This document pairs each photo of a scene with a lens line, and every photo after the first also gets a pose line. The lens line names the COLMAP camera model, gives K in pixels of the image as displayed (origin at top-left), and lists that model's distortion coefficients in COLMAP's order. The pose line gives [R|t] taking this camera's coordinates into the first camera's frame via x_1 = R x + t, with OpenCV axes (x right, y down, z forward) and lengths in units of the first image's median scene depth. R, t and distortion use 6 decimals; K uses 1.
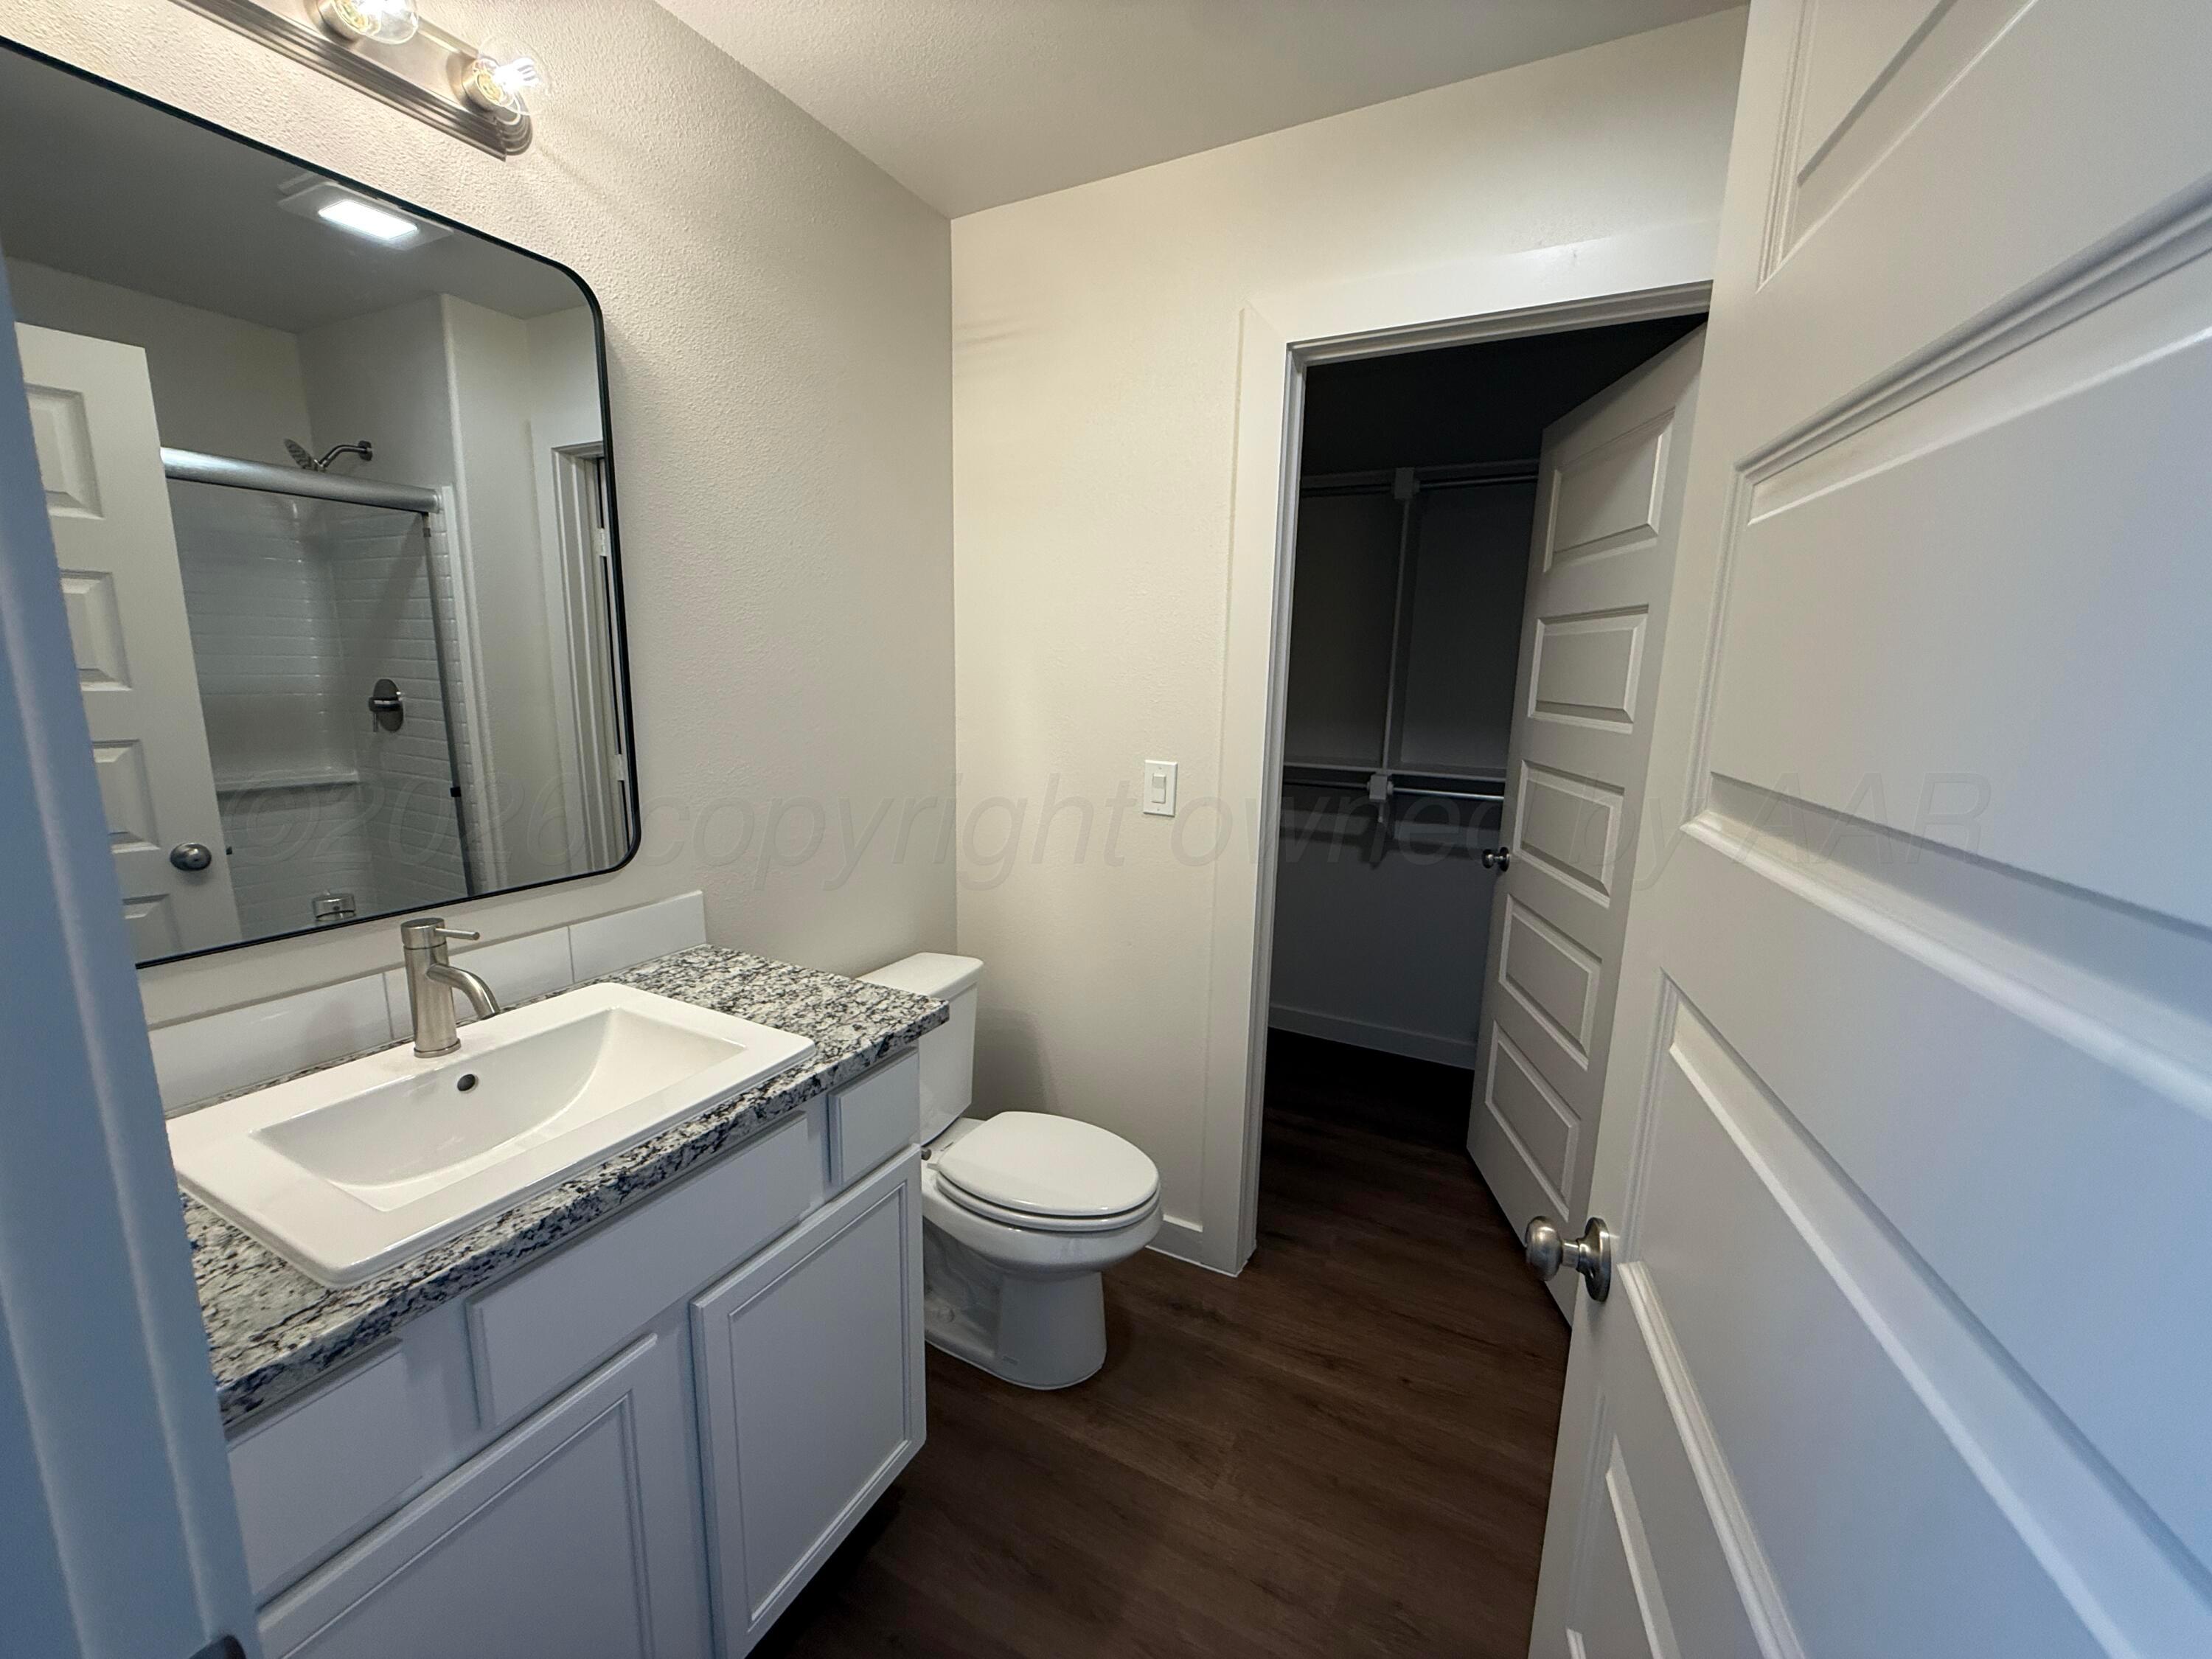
lens RADIAL K [[879.7, 0, 1106.0], [0, 879.7, 829.5], [0, 0, 1]] dist [-0.000621, 0.000014]
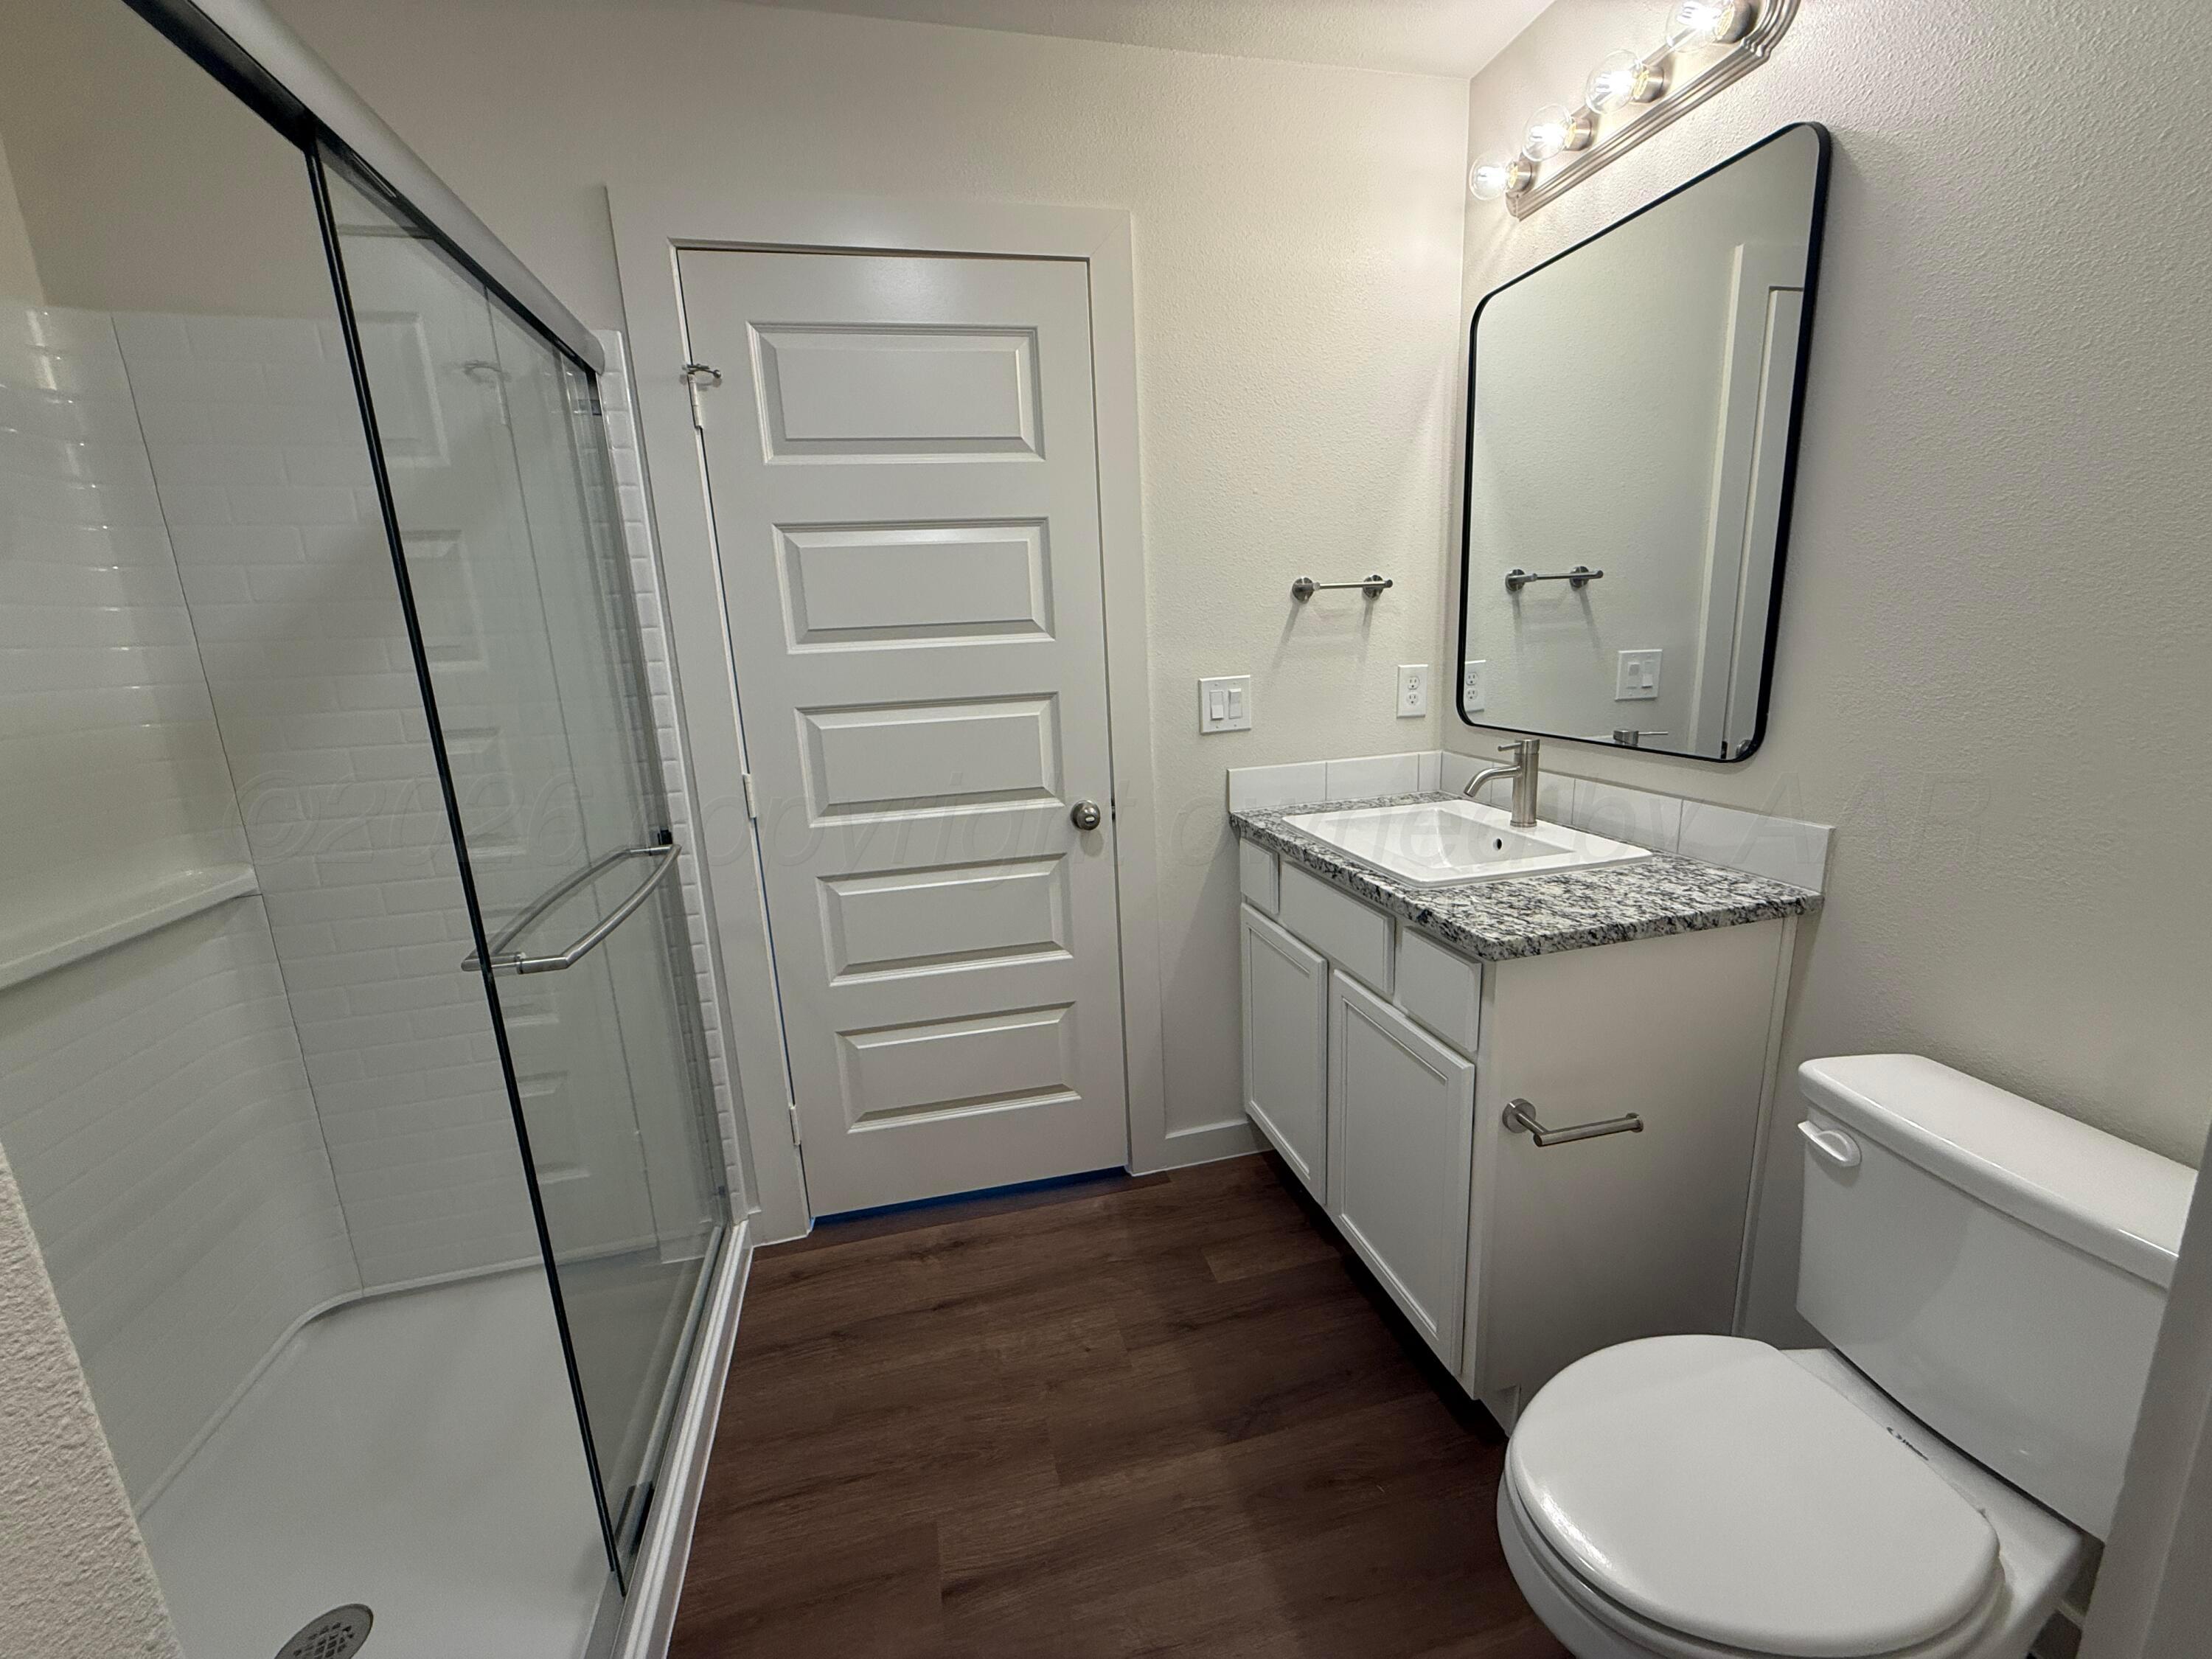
lens RADIAL K [[879.7, 0, 1106.0], [0, 879.7, 829.5], [0, 0, 1]] dist [-0.000621, 0.000014]
pose [[-0.752081, 0.159521, -0.639474, 0.509880], [-0.090572, 0.936045, 0.340024, -0.130800], [0.652817, 0.313644, -0.689534, 1.048787]]
